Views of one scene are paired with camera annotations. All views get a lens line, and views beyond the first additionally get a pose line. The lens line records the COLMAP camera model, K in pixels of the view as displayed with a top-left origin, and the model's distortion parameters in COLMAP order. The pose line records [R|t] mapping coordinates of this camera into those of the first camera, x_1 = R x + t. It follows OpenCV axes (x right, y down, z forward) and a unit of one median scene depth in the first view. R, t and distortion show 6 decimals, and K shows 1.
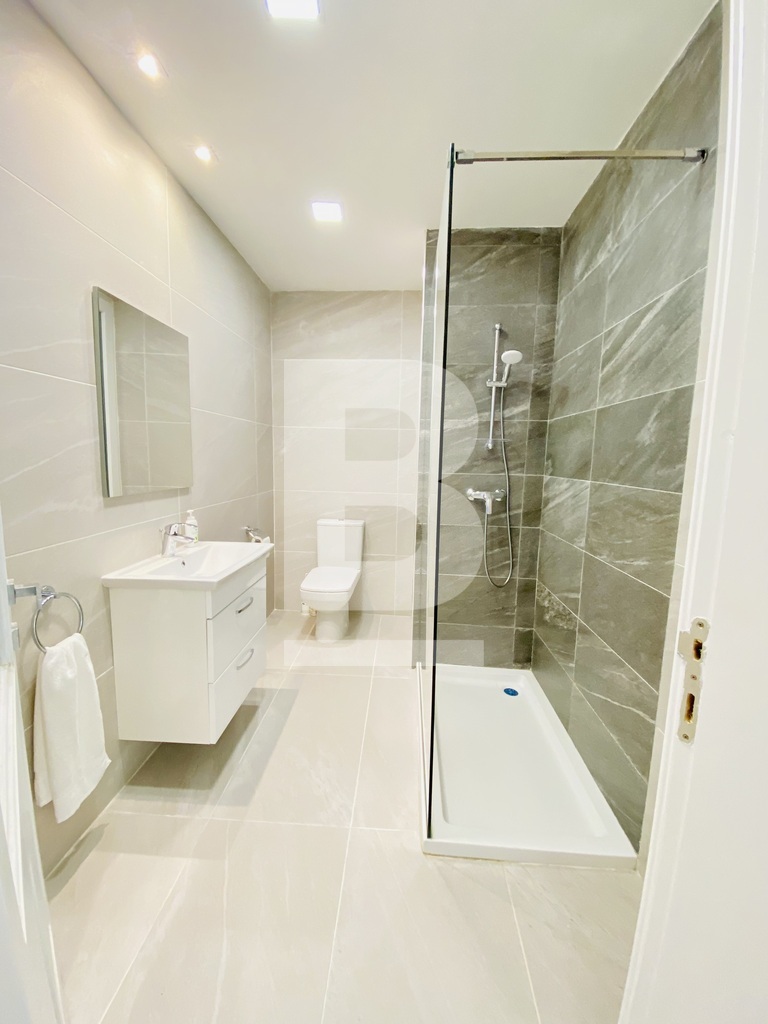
lens RADIAL K [[416.7, 0, 382.6], [0, 416.7, 513.9], [0, 0, 1]] dist [0.014985, -0.017996]
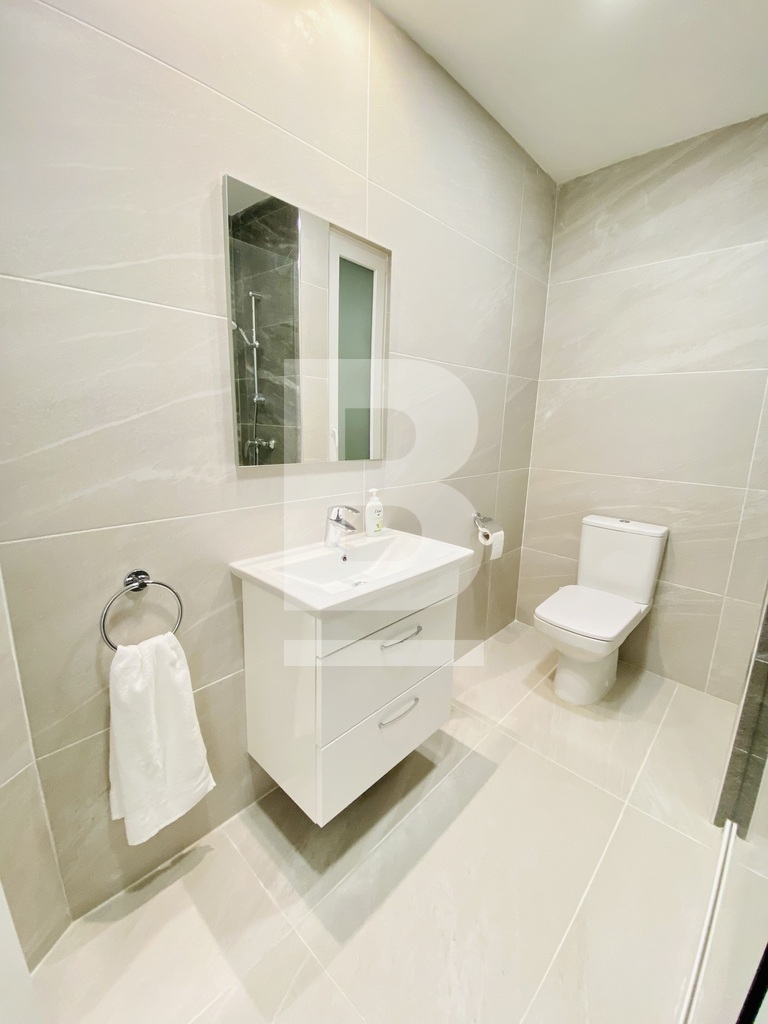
lens RADIAL K [[416.7, 0, 382.9], [0, 416.7, 508.6], [0, 0, 1]] dist [0.014985, -0.017996]
pose [[0.758774, 0.131280, -0.637987, 0.046304], [-0.097398, 0.991334, 0.088151, -0.044562], [0.644031, -0.004748, 0.764985, 0.461259]]
